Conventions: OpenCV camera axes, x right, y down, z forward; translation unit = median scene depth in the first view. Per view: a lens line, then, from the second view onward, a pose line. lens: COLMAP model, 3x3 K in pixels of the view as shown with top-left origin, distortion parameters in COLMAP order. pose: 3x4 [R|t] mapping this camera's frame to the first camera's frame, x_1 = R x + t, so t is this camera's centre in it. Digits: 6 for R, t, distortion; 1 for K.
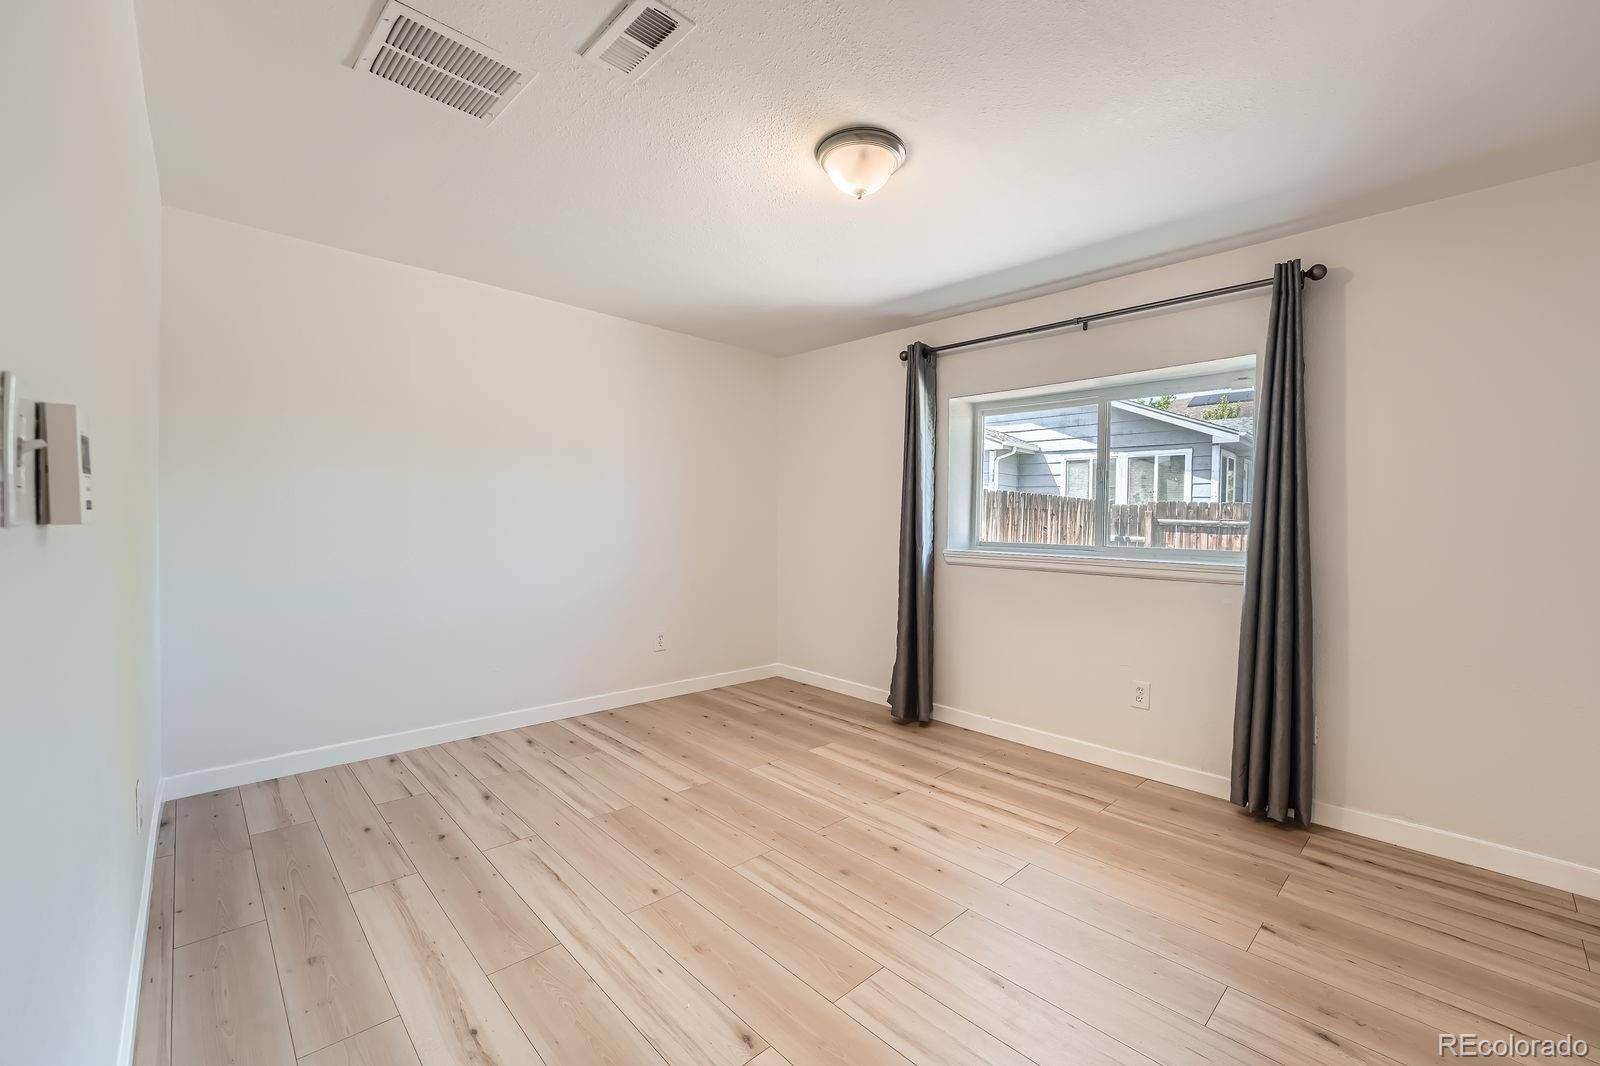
lens RADIAL K [[672.3, 0, 809.3], [0, 672.3, 518.5], [0, 0, 1]] dist [-0.009649, -0.000248]
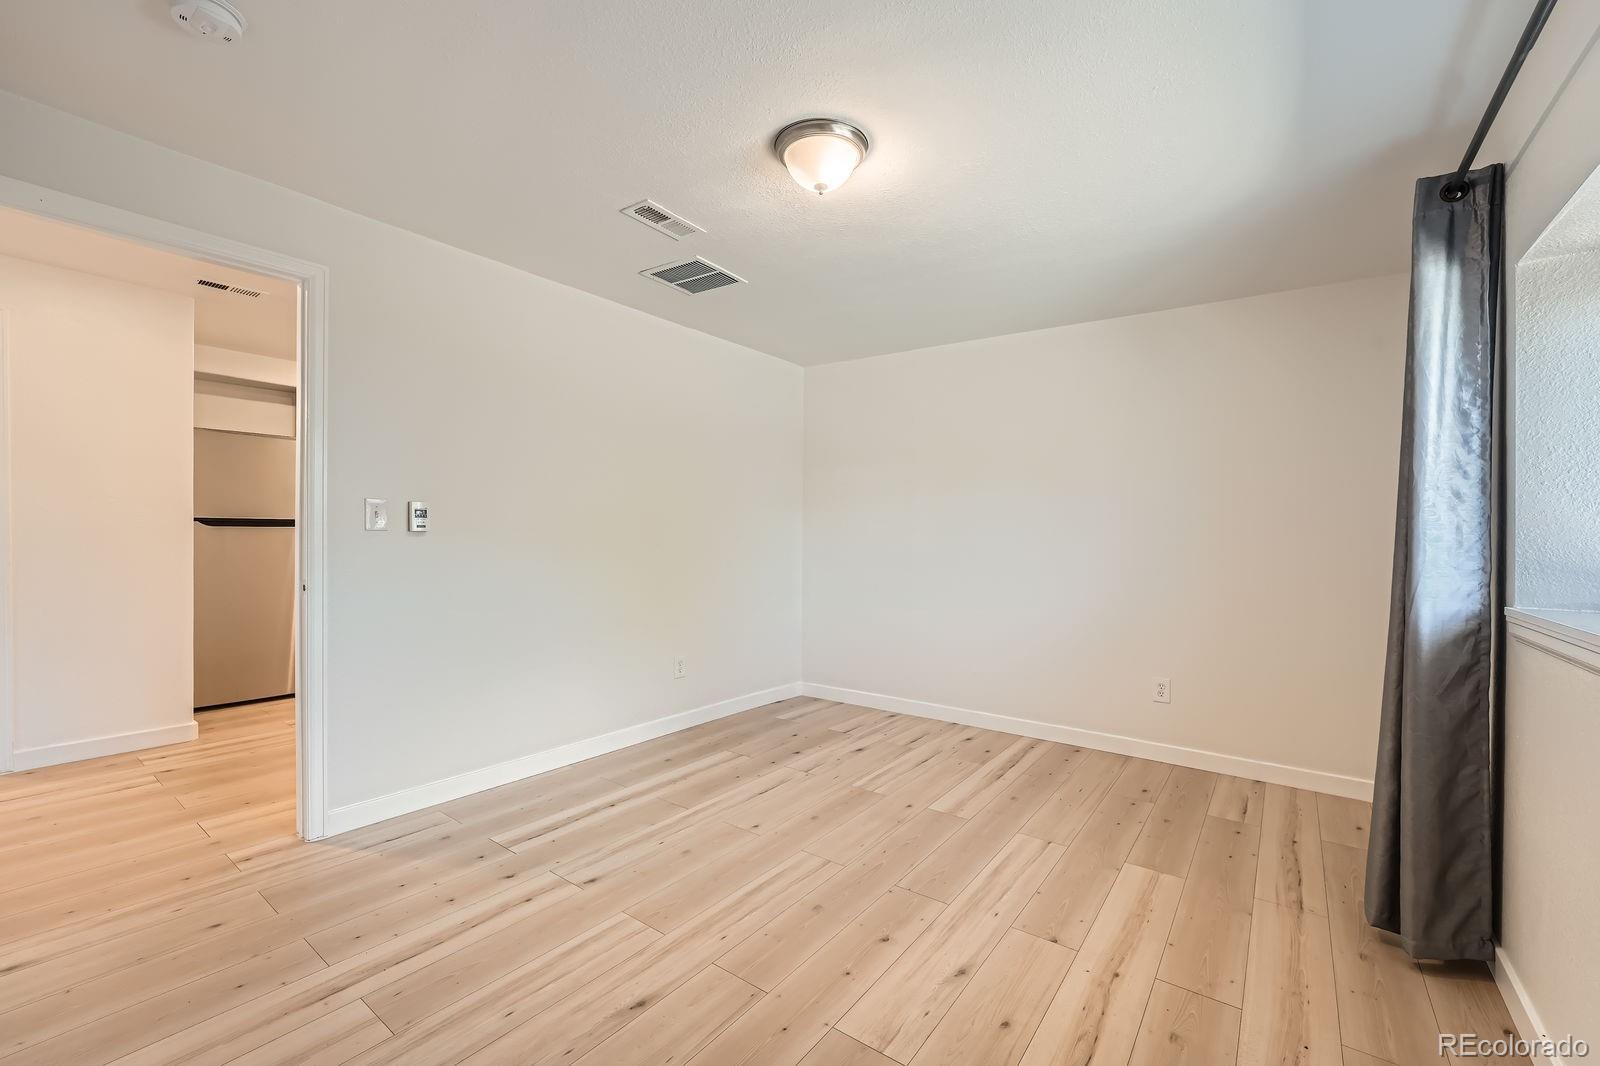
lens RADIAL K [[672.3, 0, 796.8], [0, 672.3, 535.8], [0, 0, 1]] dist [-0.009649, -0.000248]
pose [[0.155157, -0.007308, -0.987863, 0.744162], [-0.011188, 0.999896, -0.009154, 0.007671], [0.987827, 0.012472, 0.155059, 0.614868]]
